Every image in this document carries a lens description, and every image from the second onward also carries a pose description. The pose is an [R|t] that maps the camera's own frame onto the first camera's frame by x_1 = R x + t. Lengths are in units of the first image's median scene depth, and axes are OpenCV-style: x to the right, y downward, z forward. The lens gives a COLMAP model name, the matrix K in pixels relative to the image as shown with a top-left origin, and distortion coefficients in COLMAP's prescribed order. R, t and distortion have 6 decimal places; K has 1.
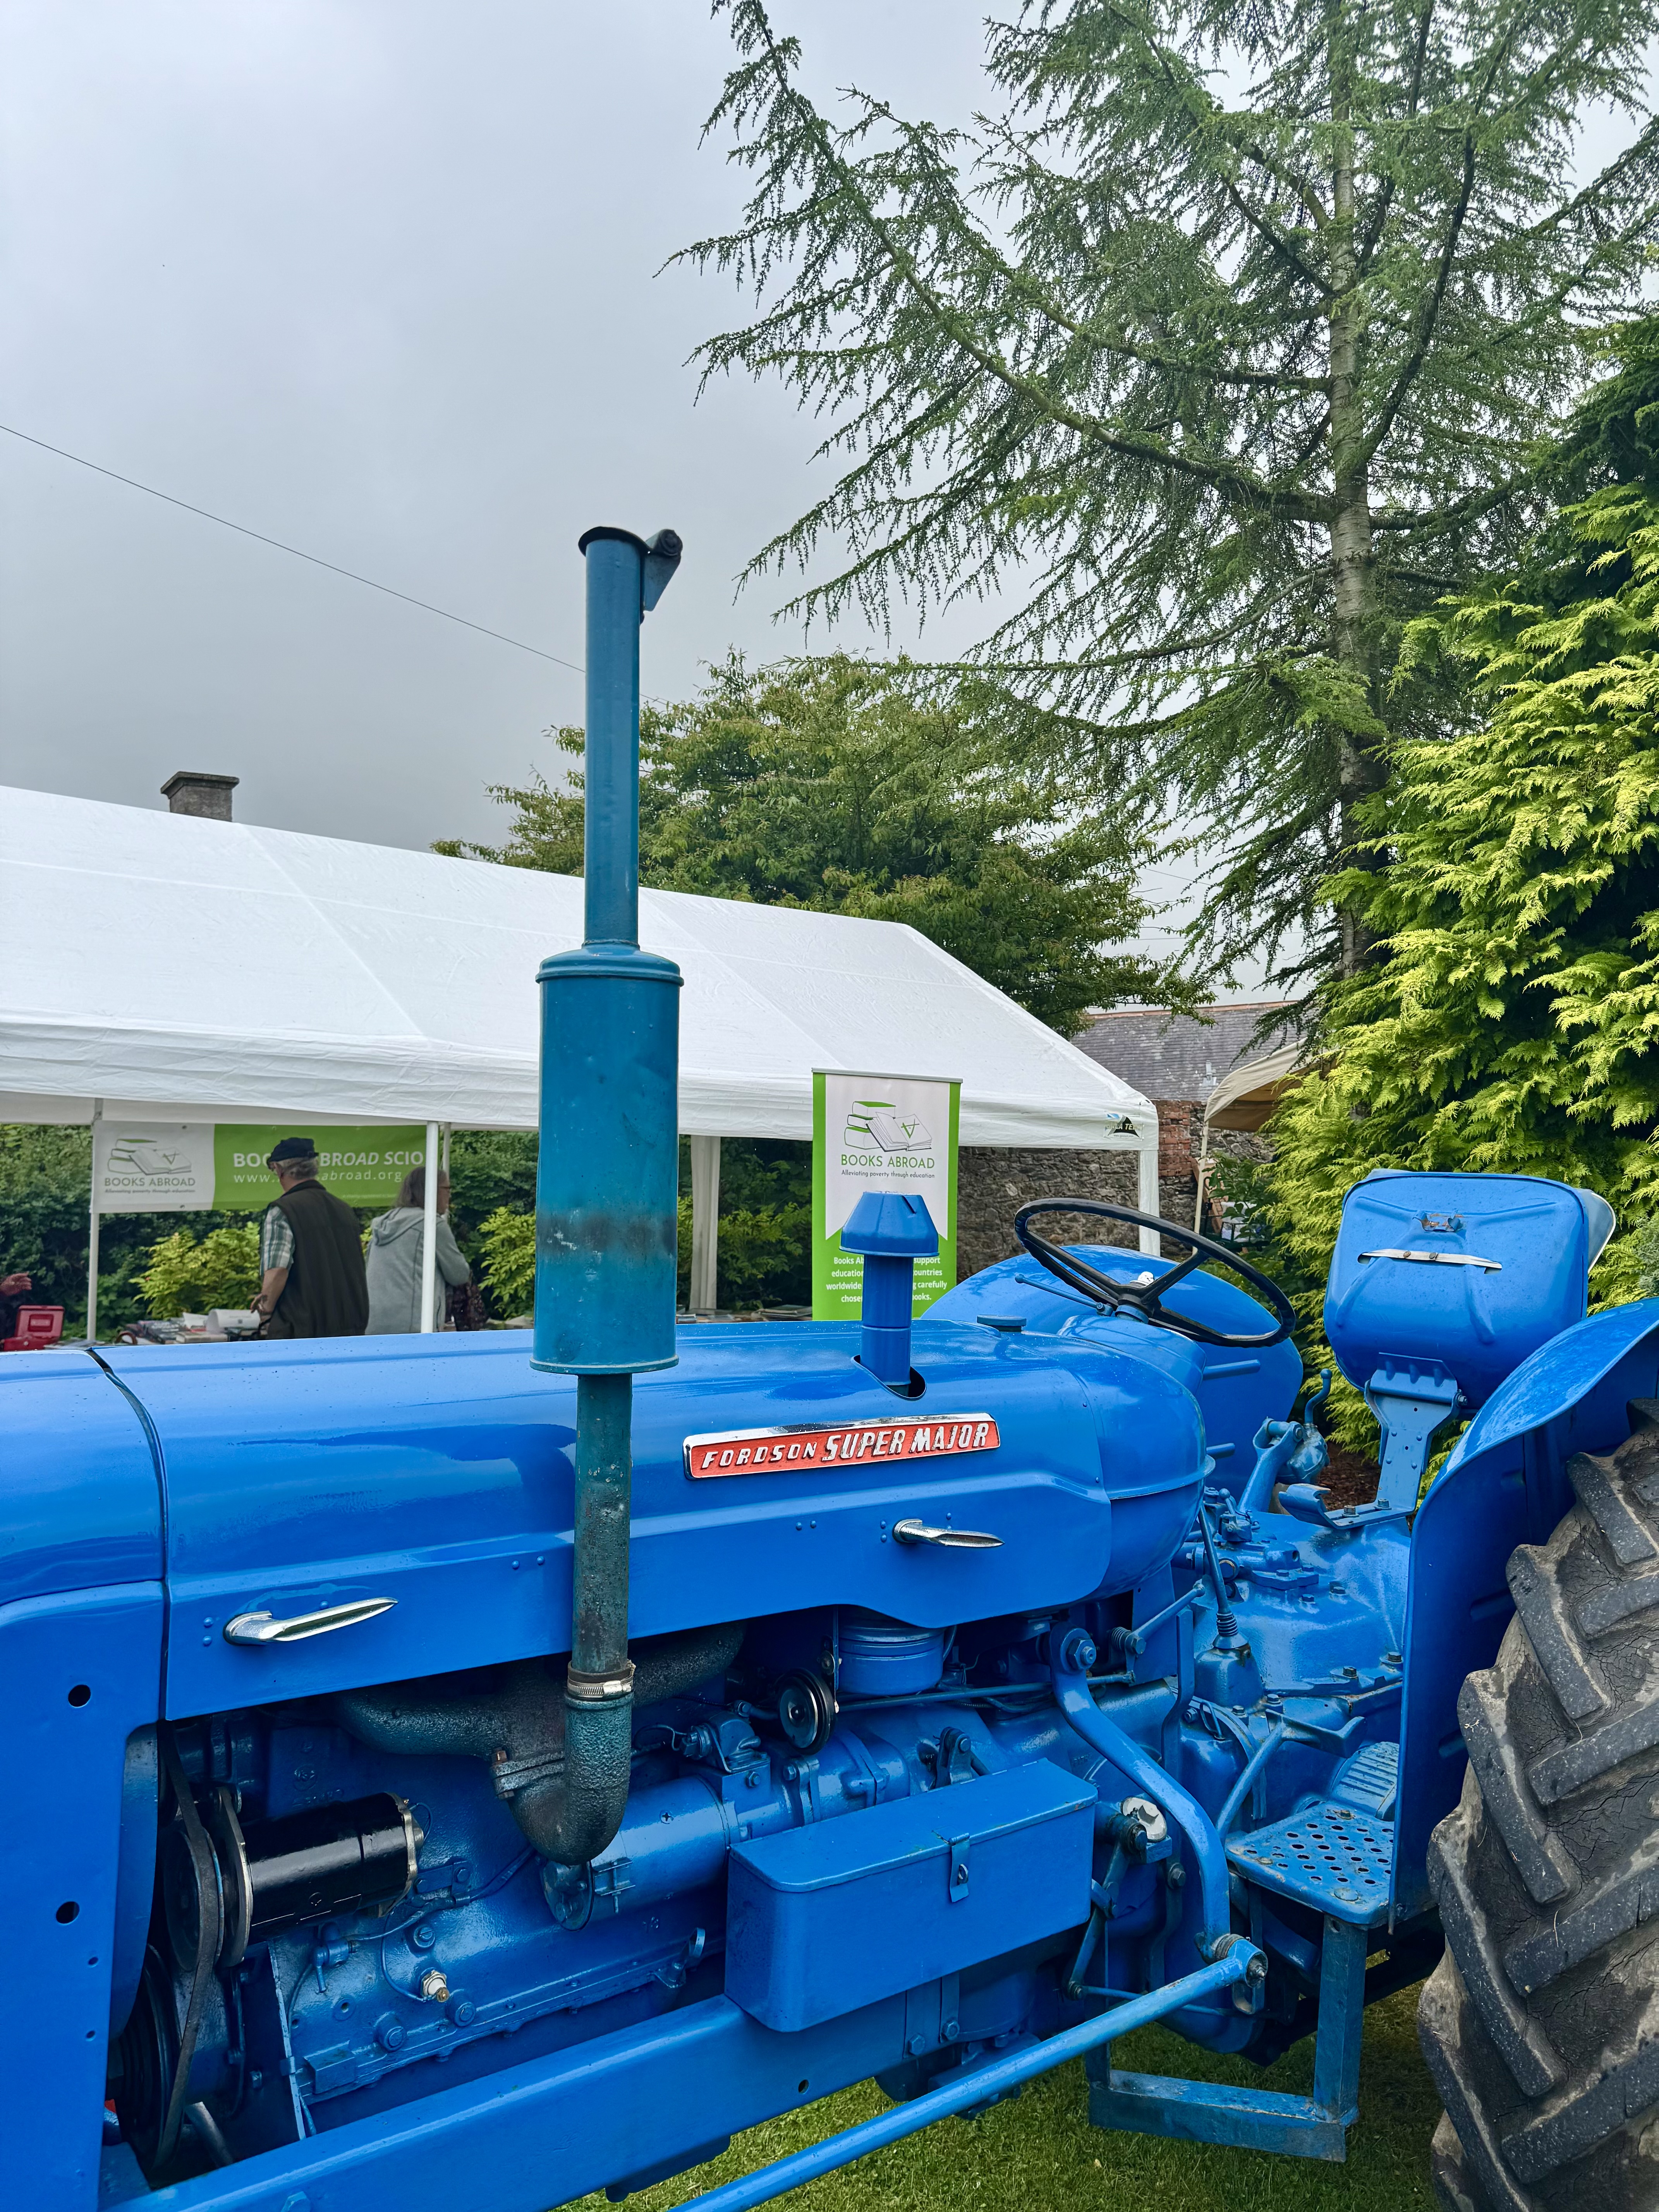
lens RADIAL K [[1594.8, 0, 829.5], [0, 1594.8, 1106.0], [0, 0, 1]] dist [0.105589, -0.146229]
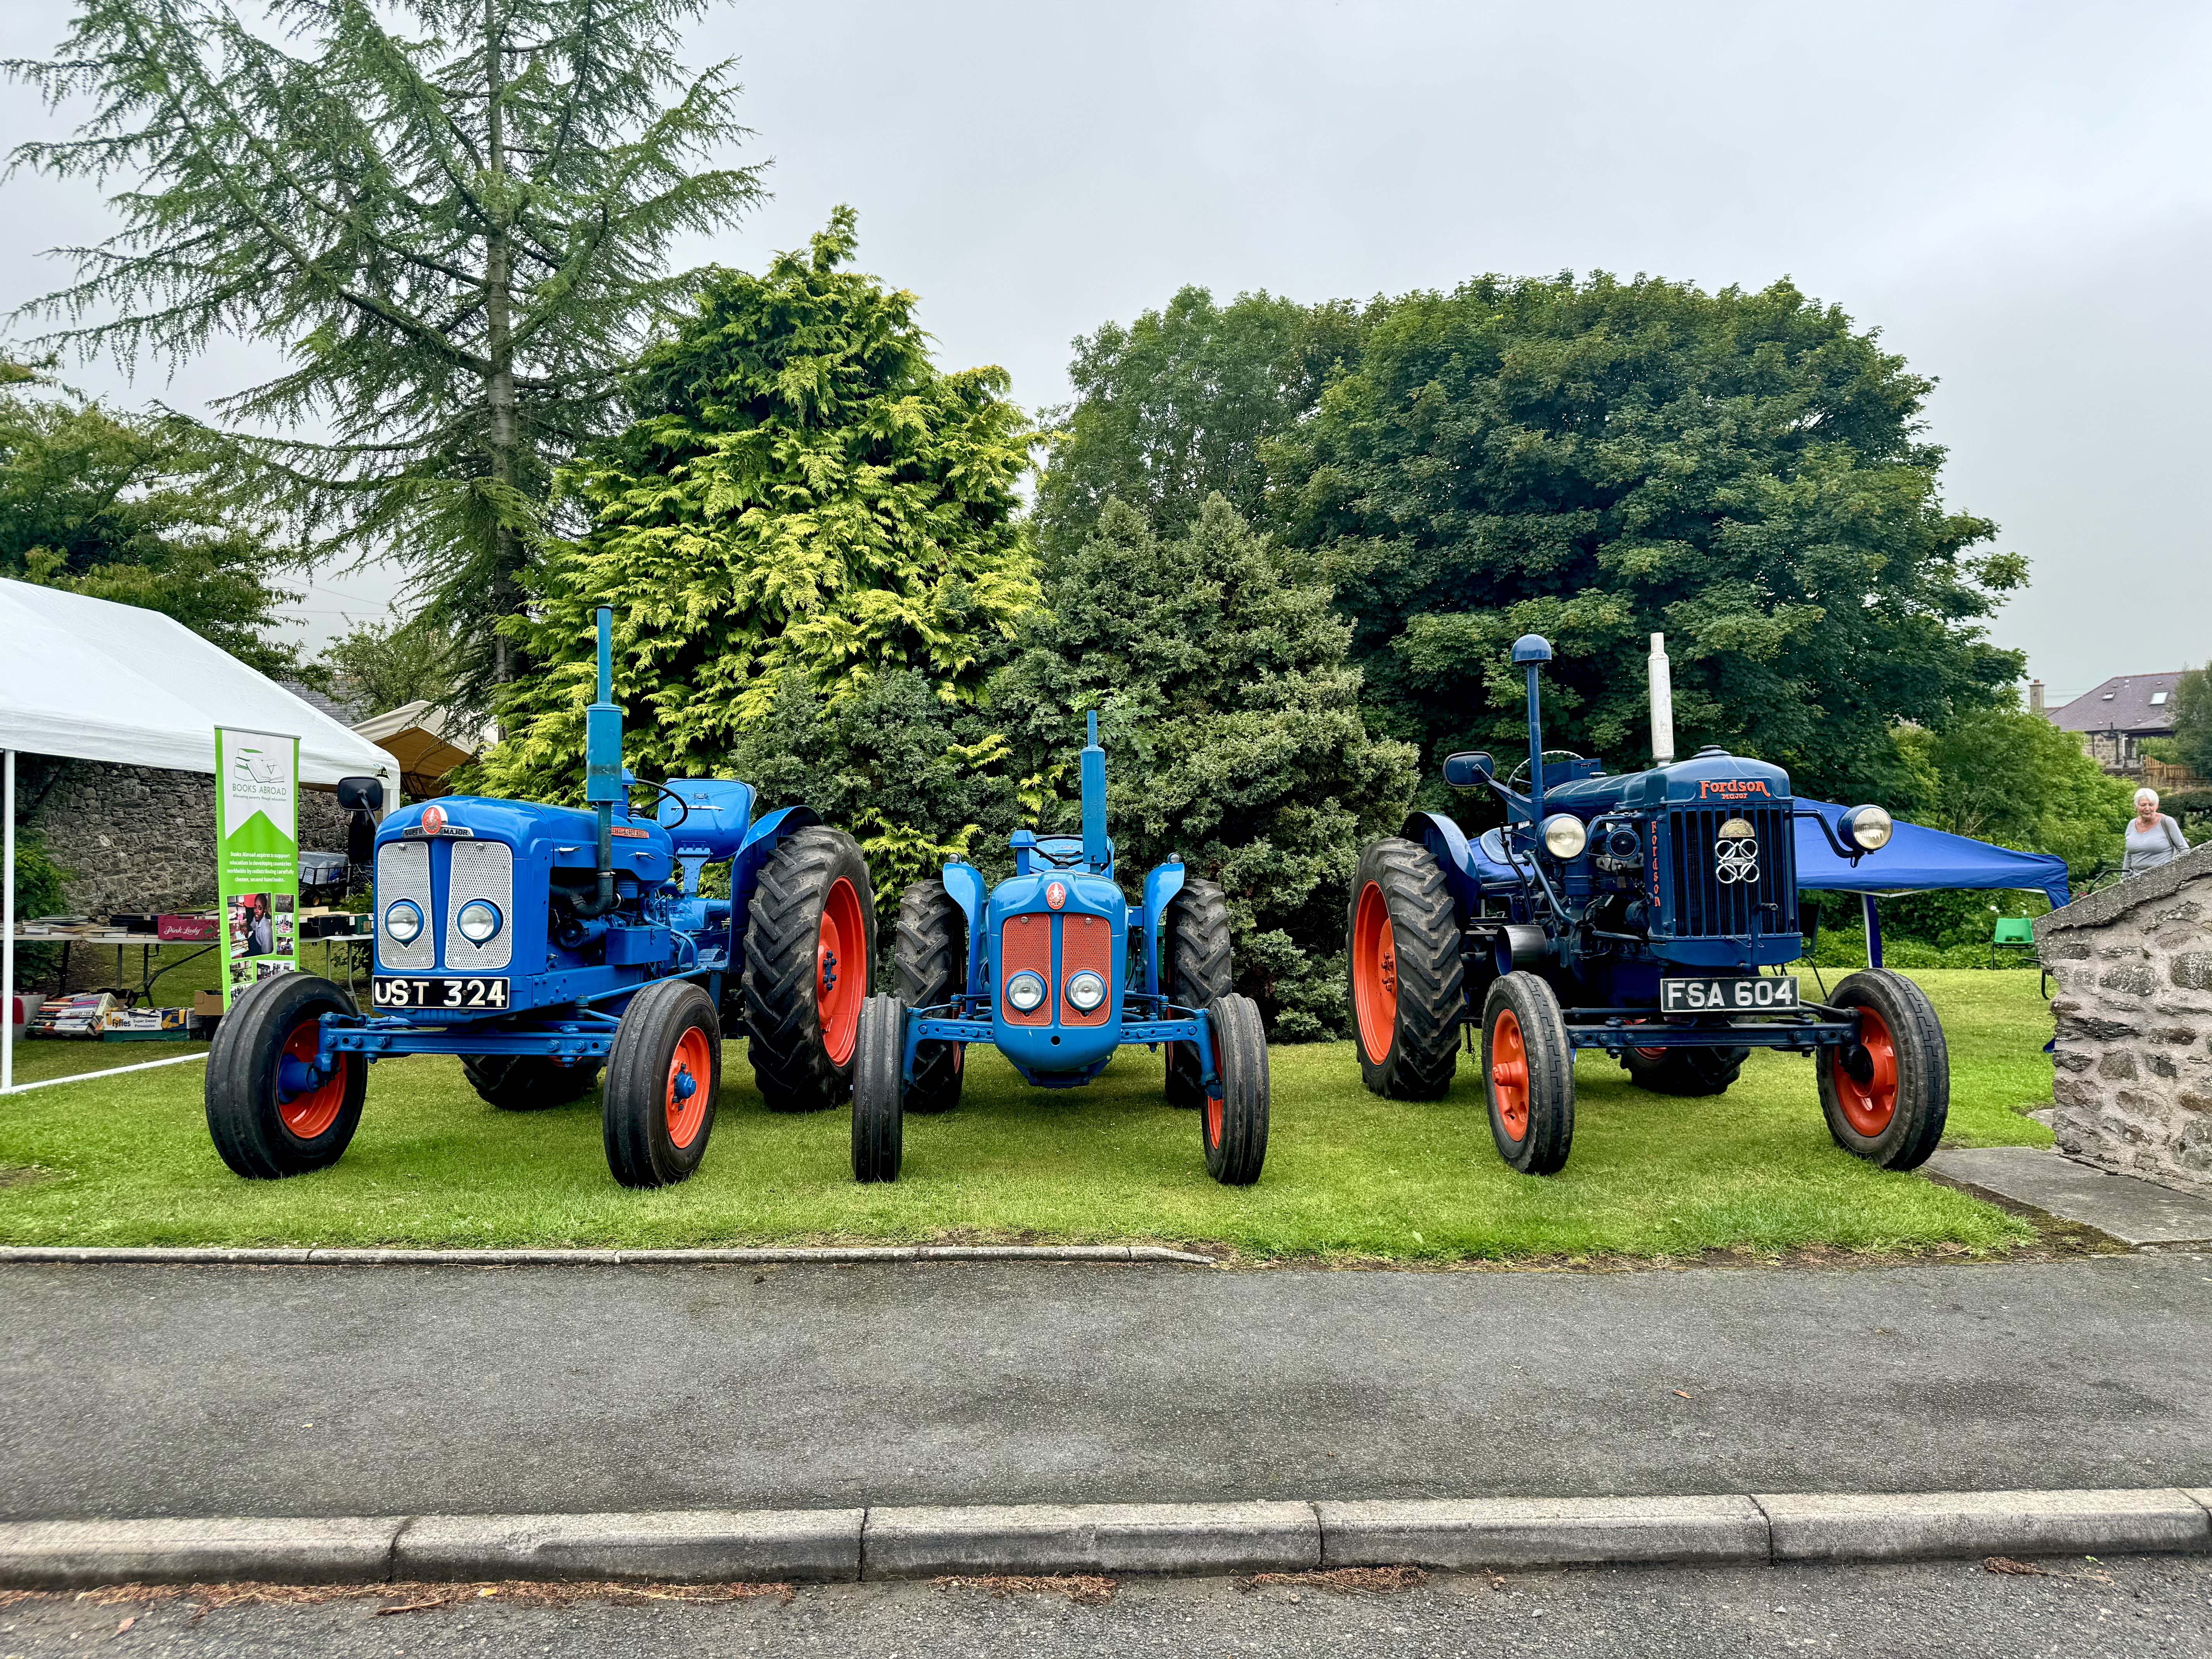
lens RADIAL K [[1594.8, 0, 1065.2], [0, 1594.8, 828.6], [0, 0, 1]] dist [0.105589, -0.146229]
pose [[0.714407, 0.002833, 0.699725, -0.495901], [-0.020266, 0.999656, 0.016644, 0.031756], [-0.699437, -0.026072, 0.714218, -0.636340]]
